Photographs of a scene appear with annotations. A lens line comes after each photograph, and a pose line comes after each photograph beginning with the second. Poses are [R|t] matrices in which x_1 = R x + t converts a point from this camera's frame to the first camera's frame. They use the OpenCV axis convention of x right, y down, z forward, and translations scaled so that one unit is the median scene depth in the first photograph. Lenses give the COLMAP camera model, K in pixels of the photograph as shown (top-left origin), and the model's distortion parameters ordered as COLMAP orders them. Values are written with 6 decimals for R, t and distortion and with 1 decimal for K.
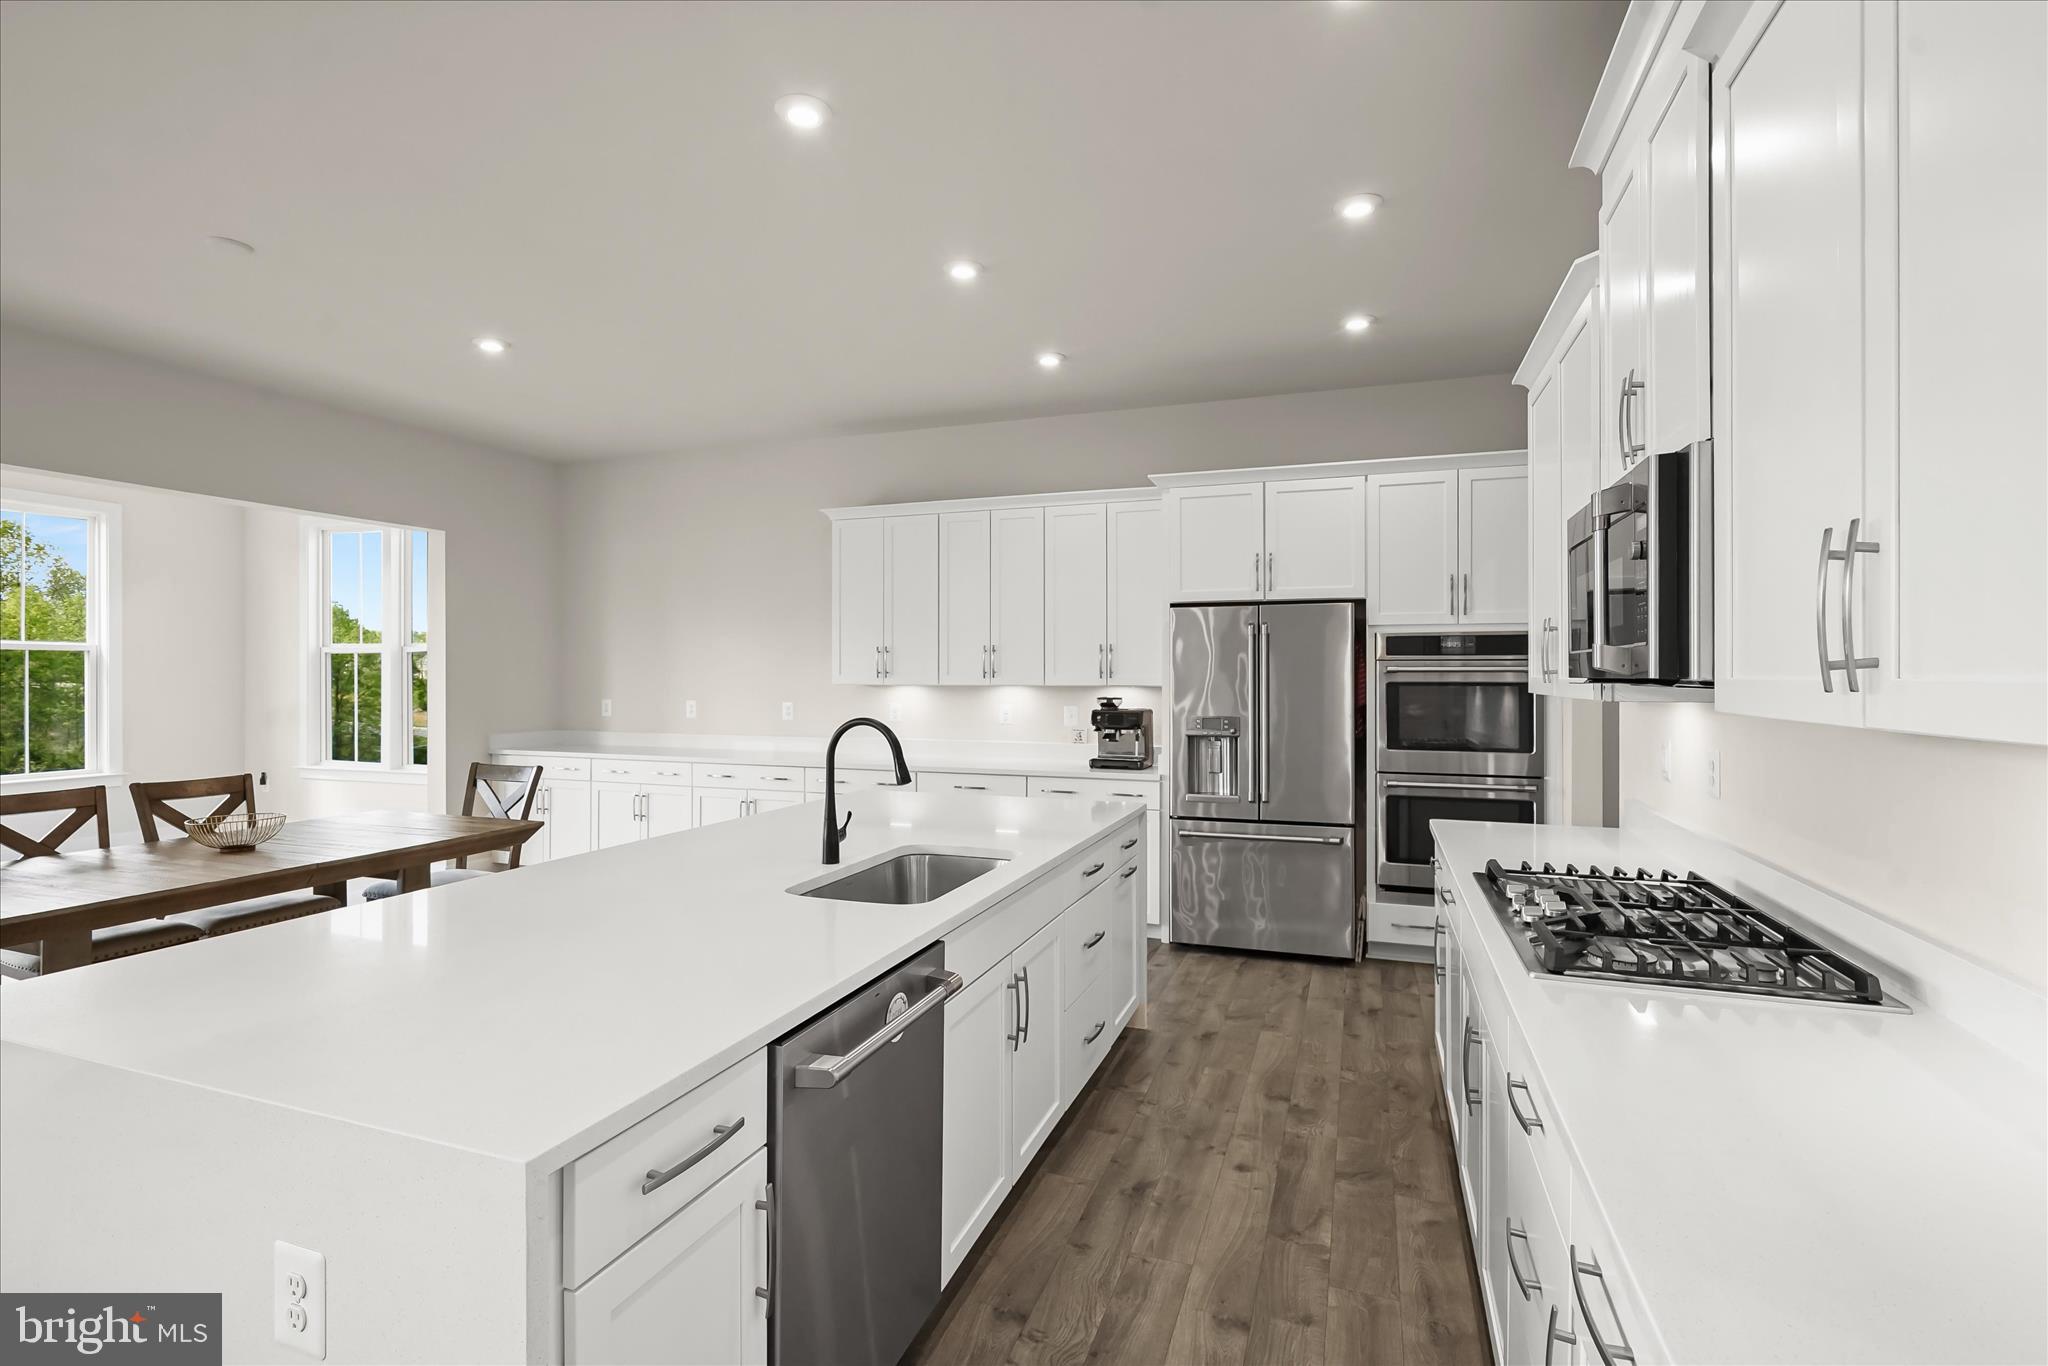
lens RADIAL K [[882.8, 0, 1050.4], [0, 882.8, 684.2], [0, 0, 1]] dist [0.000209, 0.000470]
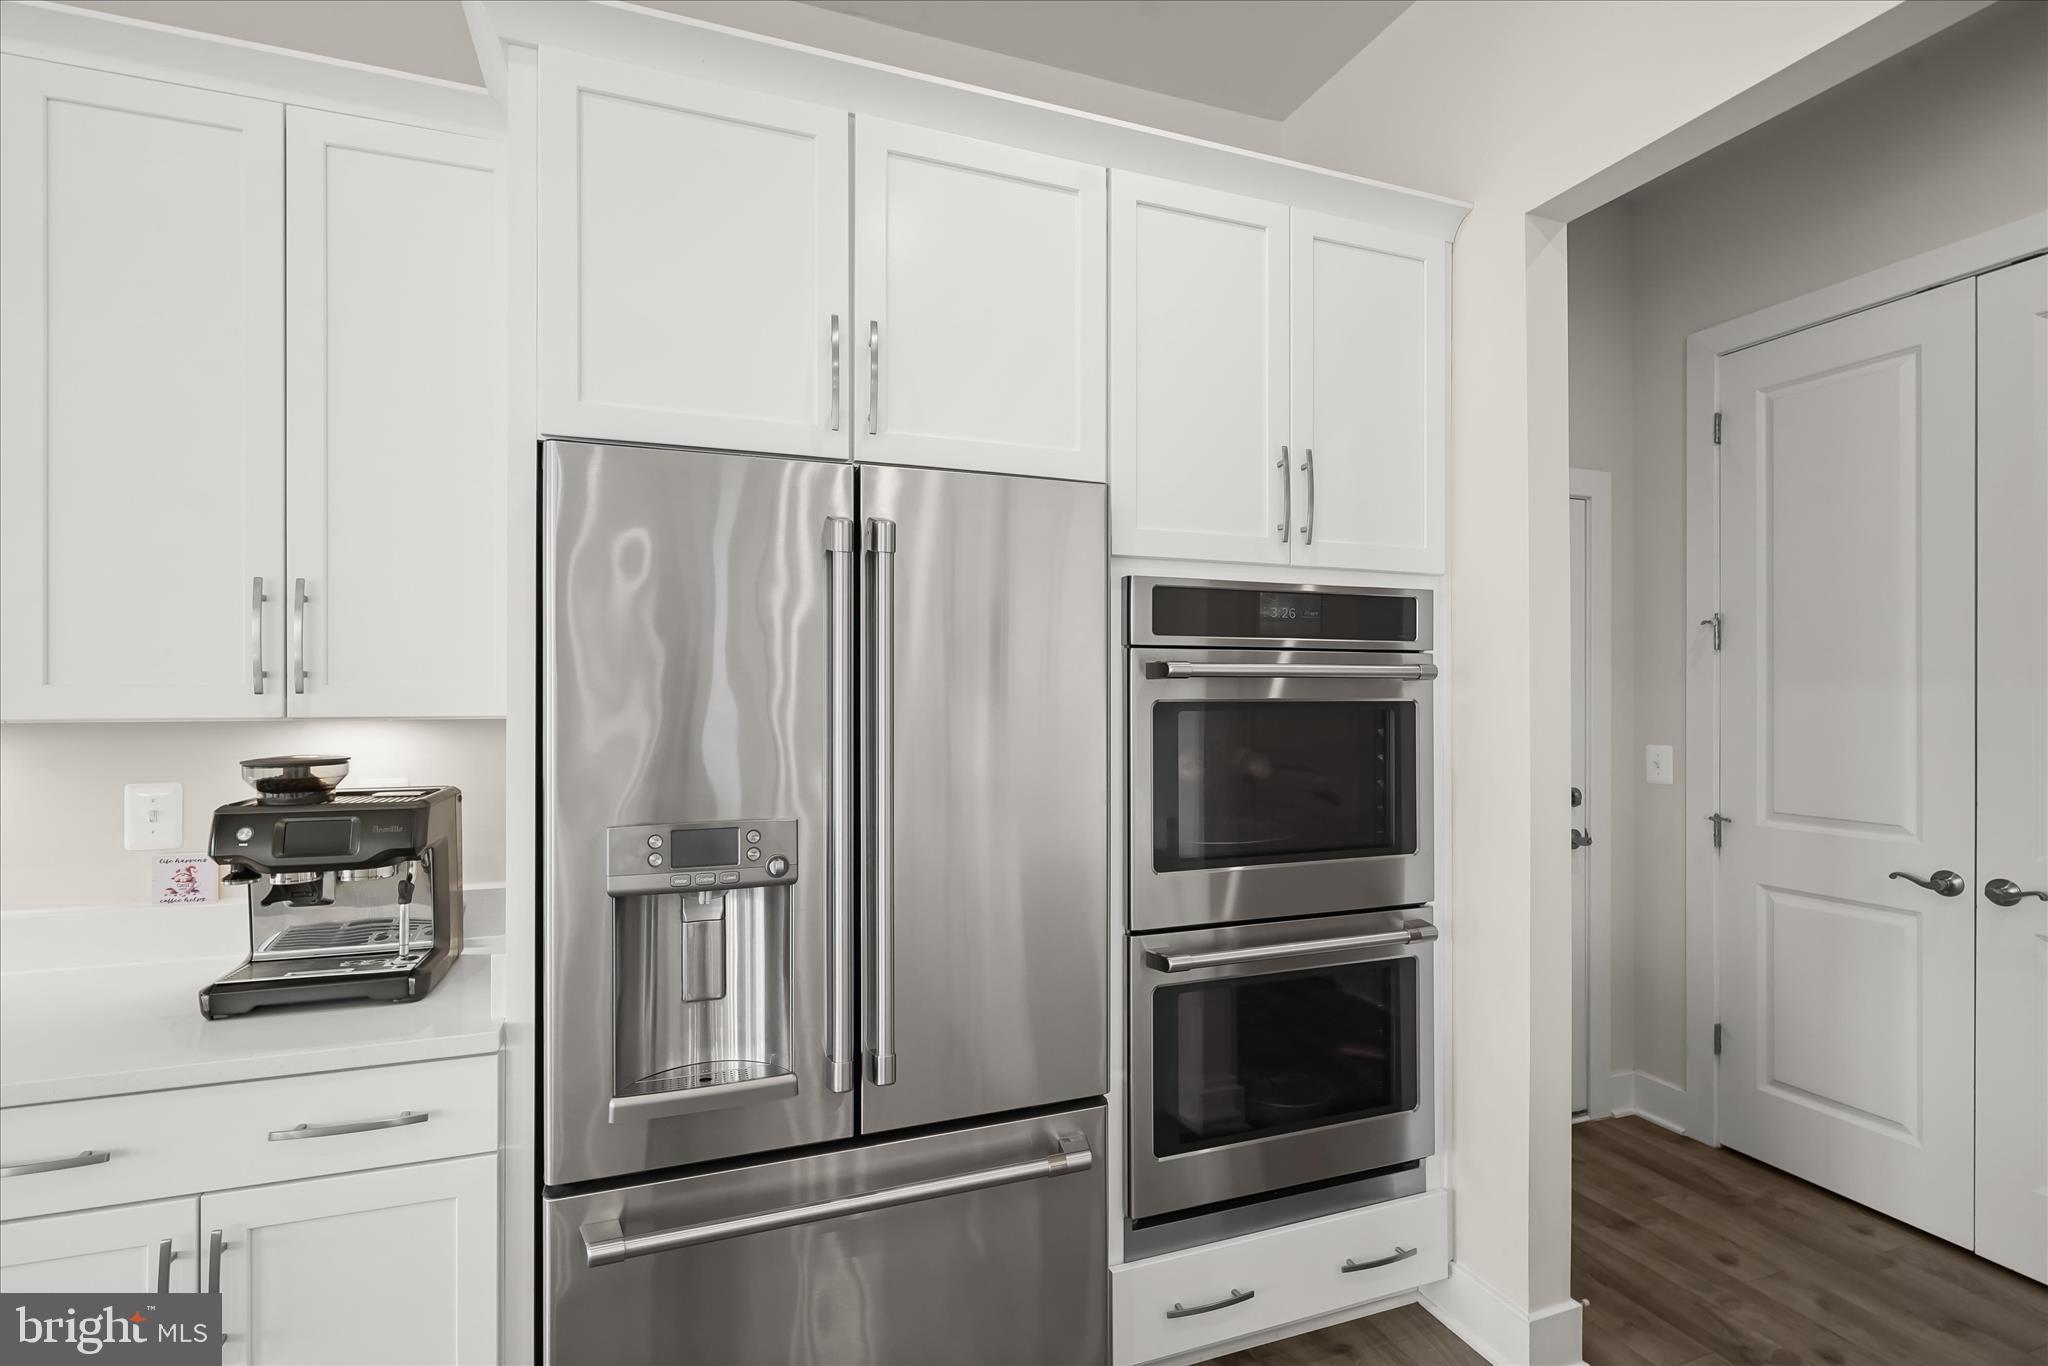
lens RADIAL K [[945.9, 0, 1022.2], [0, 945.9, 685.5], [0, 0, 1]] dist [-0.010025, 0.005753]
pose [[0.776908, 0.002285, 0.629609, 0.058114], [0.006899, 0.999902, -0.012142, -0.003966], [-0.629576, 0.013777, 0.776817, 0.608023]]
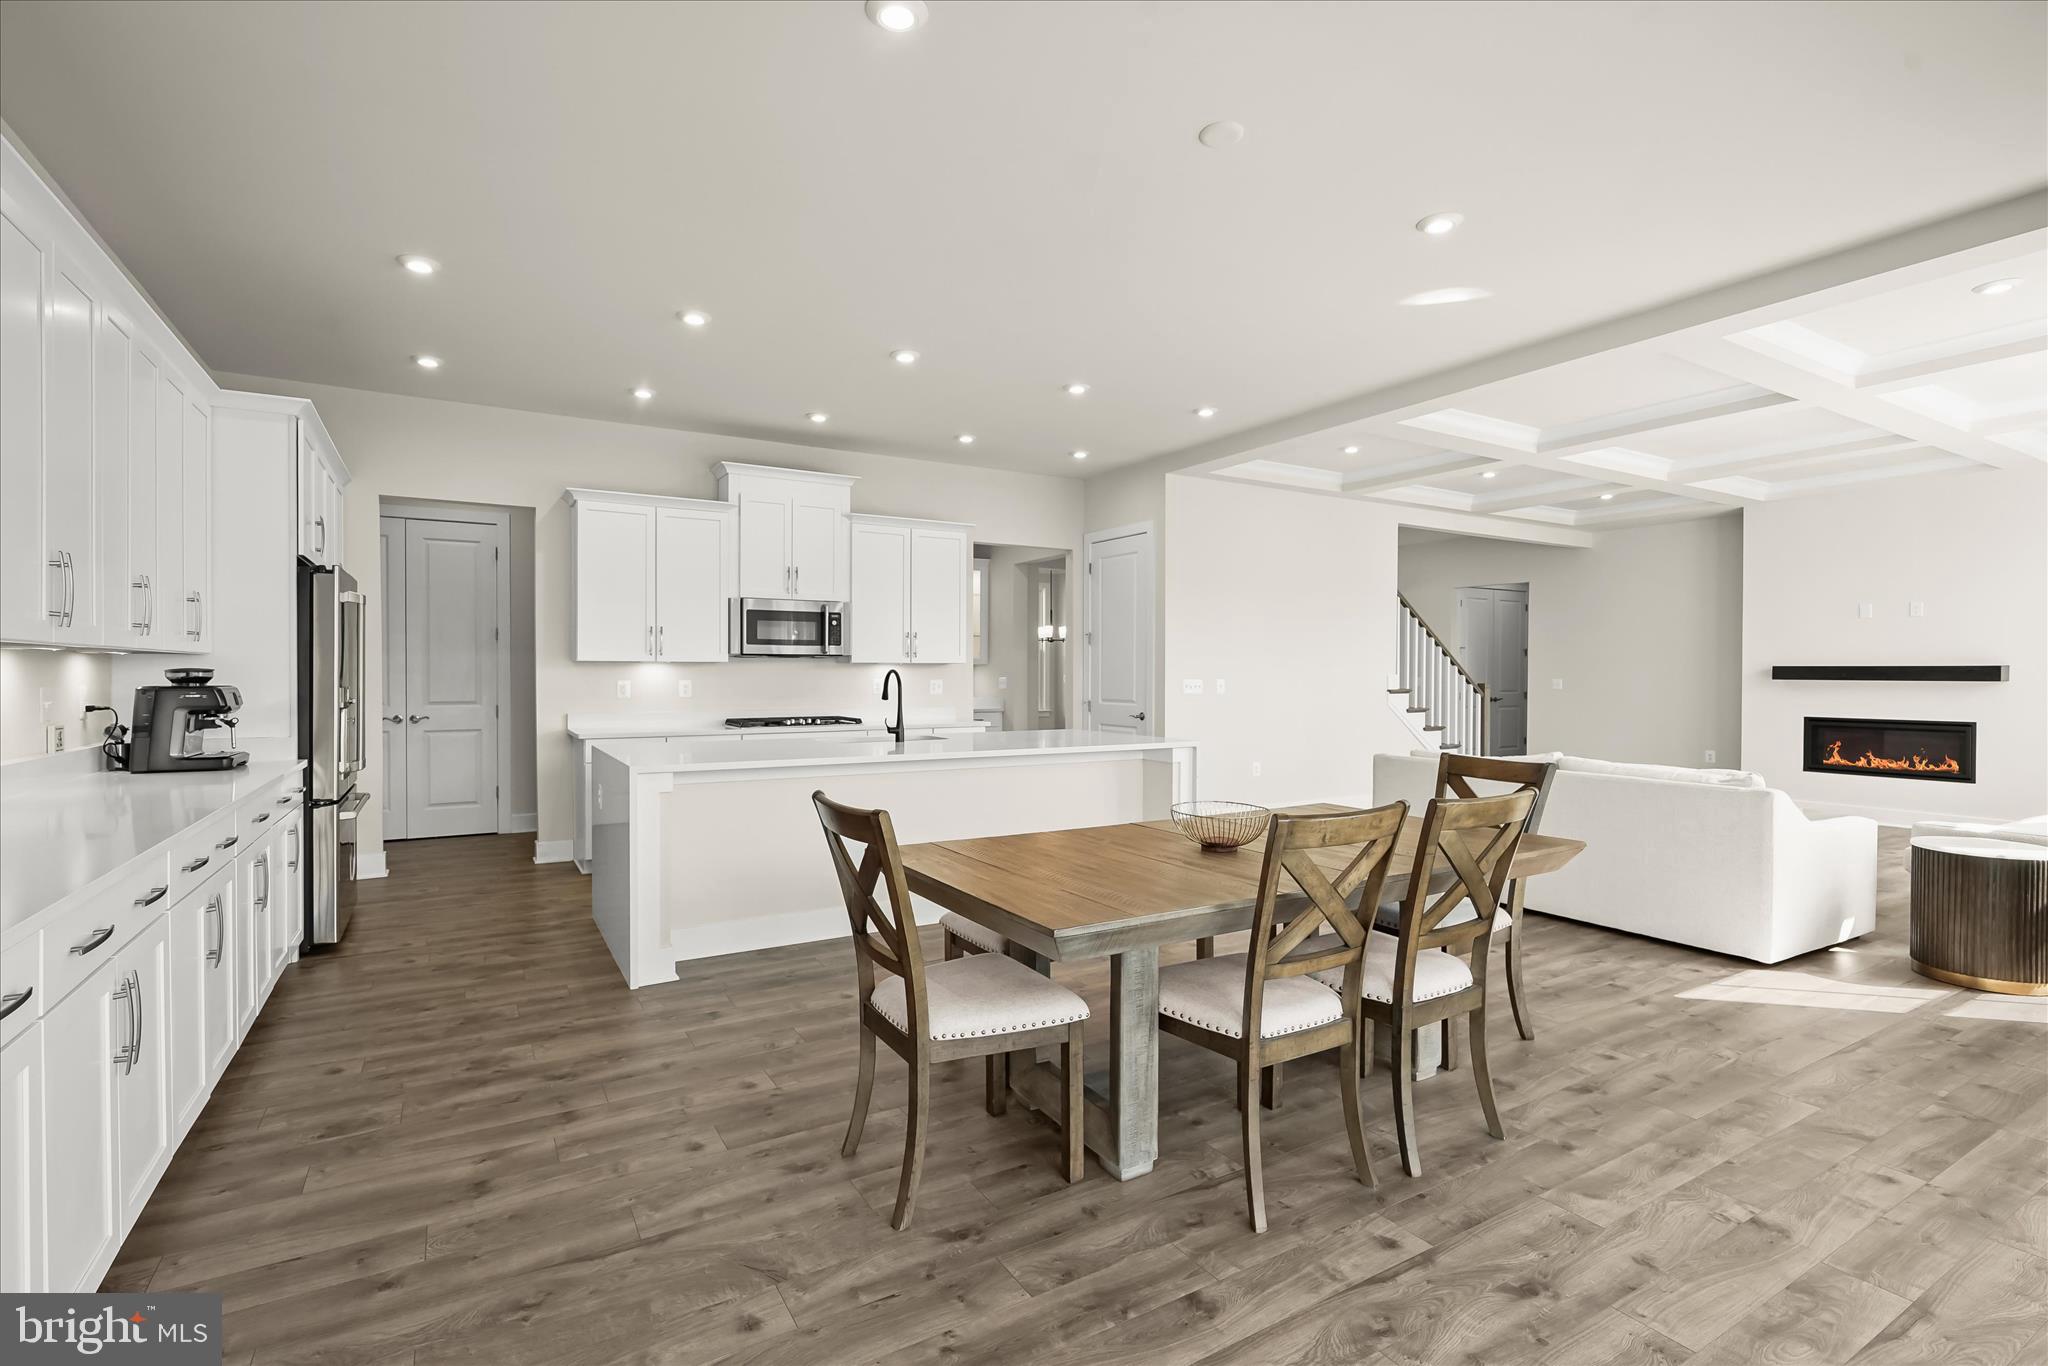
lens RADIAL K [[945.9, 0, 1015.5], [0, 945.9, 686.7], [0, 0, 1]] dist [-0.010025, 0.005753]
pose [[-0.758265, -0.015462, 0.651763, -0.890914], [-0.007421, 0.999859, 0.015086, 0.012673], [-0.651904, 0.006603, -0.758273, 1.130572]]
